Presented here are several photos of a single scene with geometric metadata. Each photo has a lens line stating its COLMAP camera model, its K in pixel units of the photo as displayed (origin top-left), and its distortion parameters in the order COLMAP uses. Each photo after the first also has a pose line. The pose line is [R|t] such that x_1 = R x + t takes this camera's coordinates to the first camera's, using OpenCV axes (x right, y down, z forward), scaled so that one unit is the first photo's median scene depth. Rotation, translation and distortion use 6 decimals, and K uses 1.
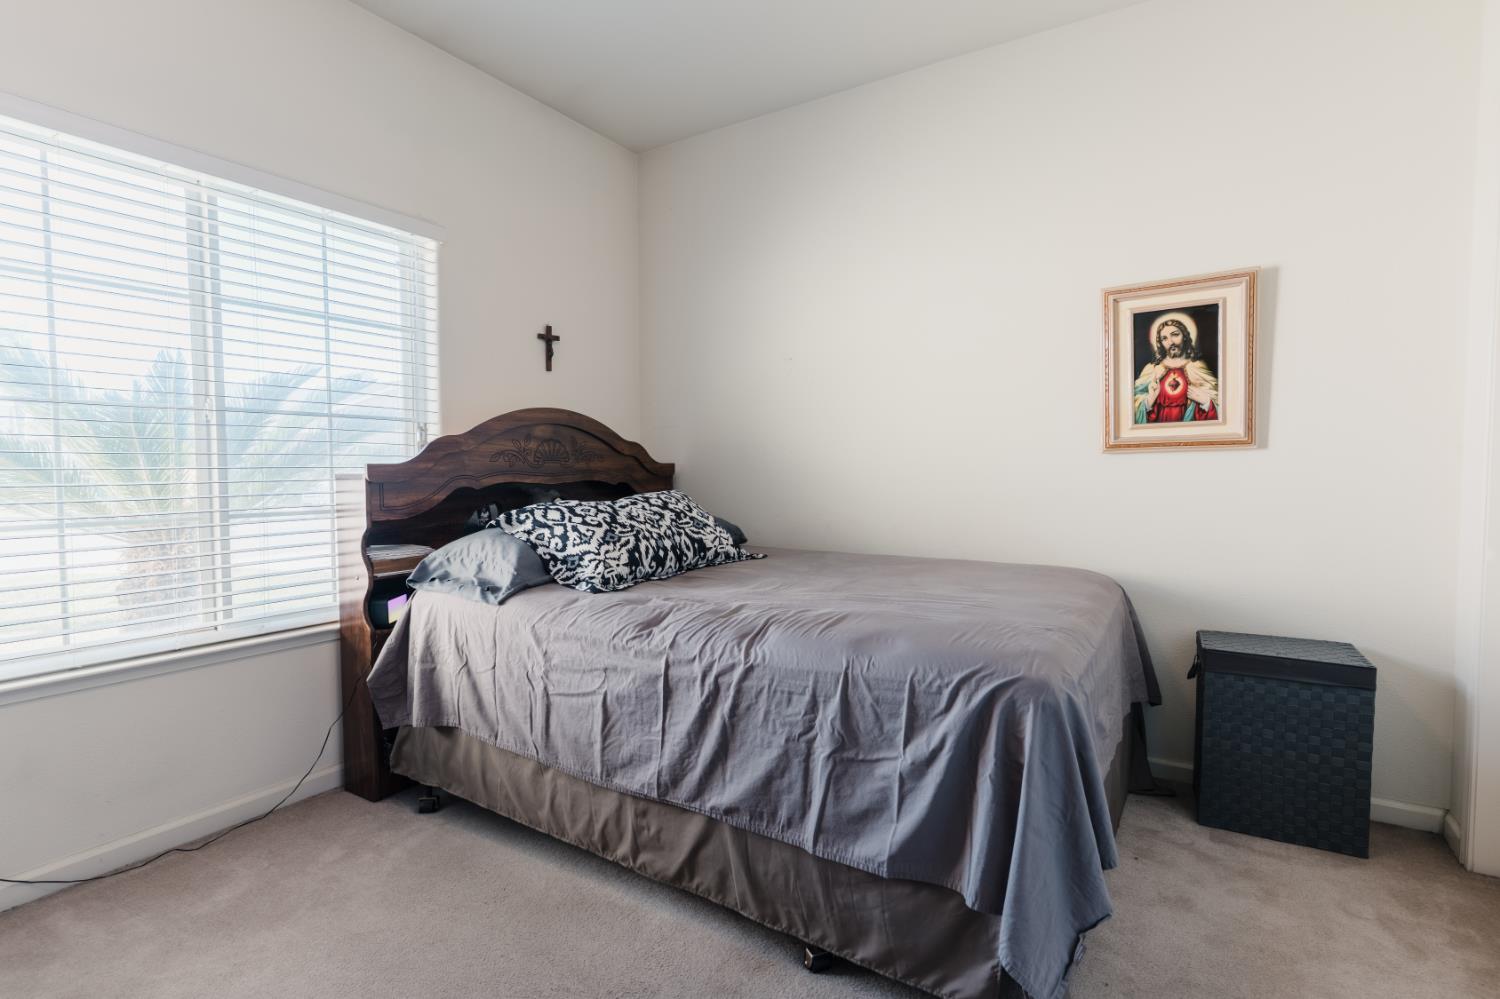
lens RADIAL K [[740.2, 0, 750.7], [0, 740.2, 496.7], [0, 0, 1]] dist [0.011015, -0.000311]
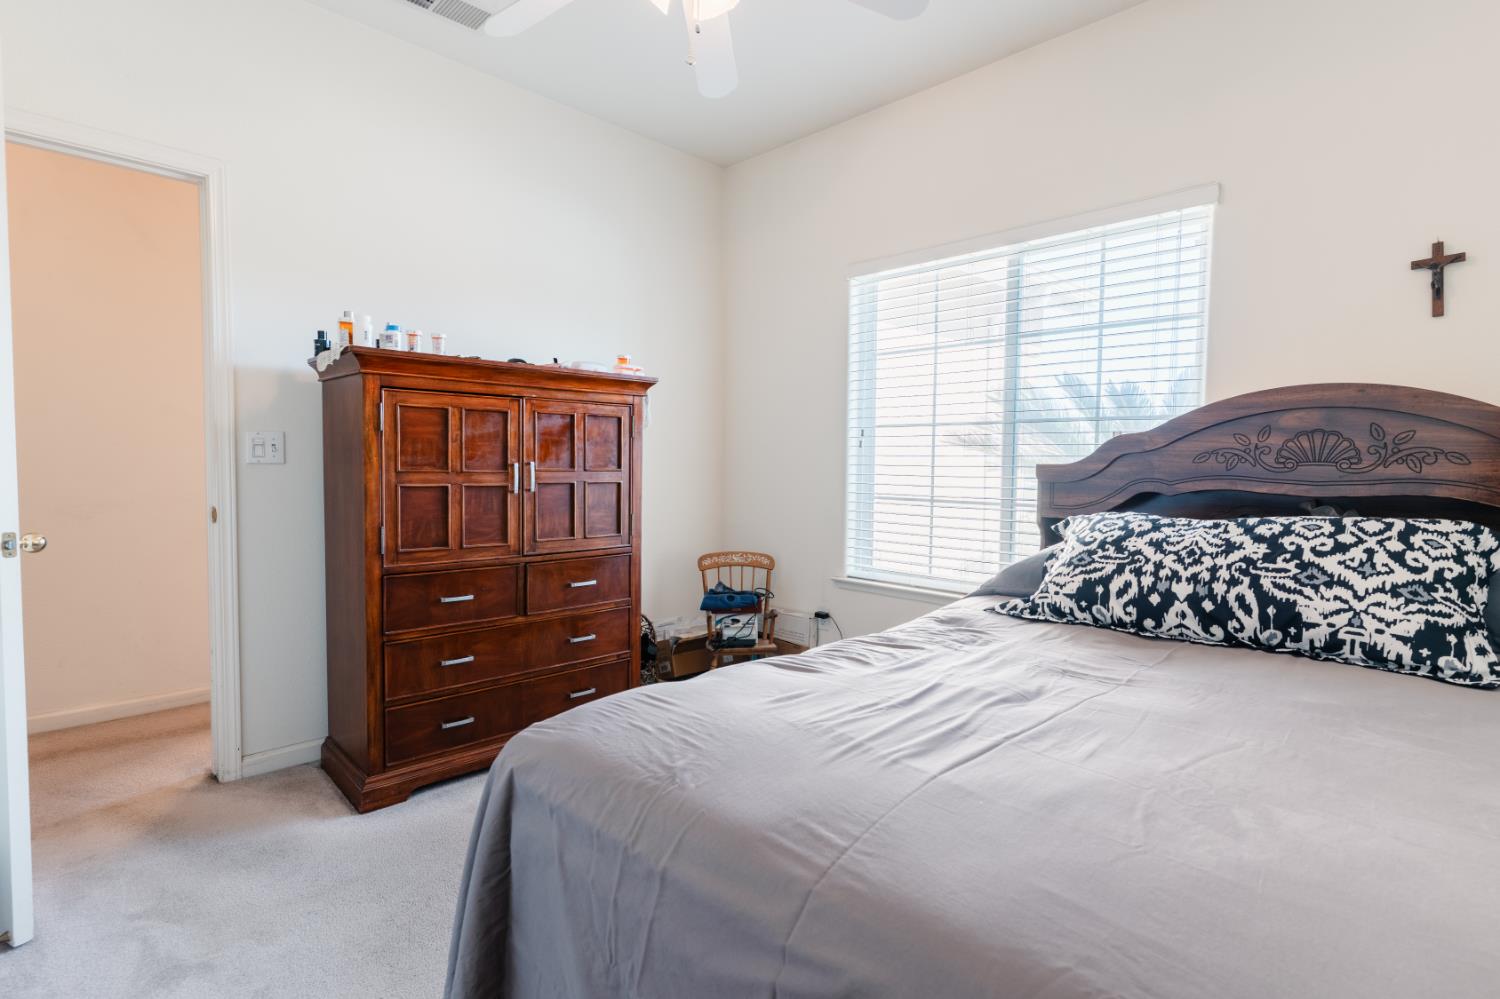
lens RADIAL K [[740.2, 0, 751.7], [0, 740.2, 497.4], [0, 0, 1]] dist [0.011015, -0.000311]
pose [[-0.216924, 0.046489, -0.975081, 0.567917], [-0.053468, 0.996800, 0.059420, -0.033336], [0.974723, 0.065025, -0.213744, 0.728760]]
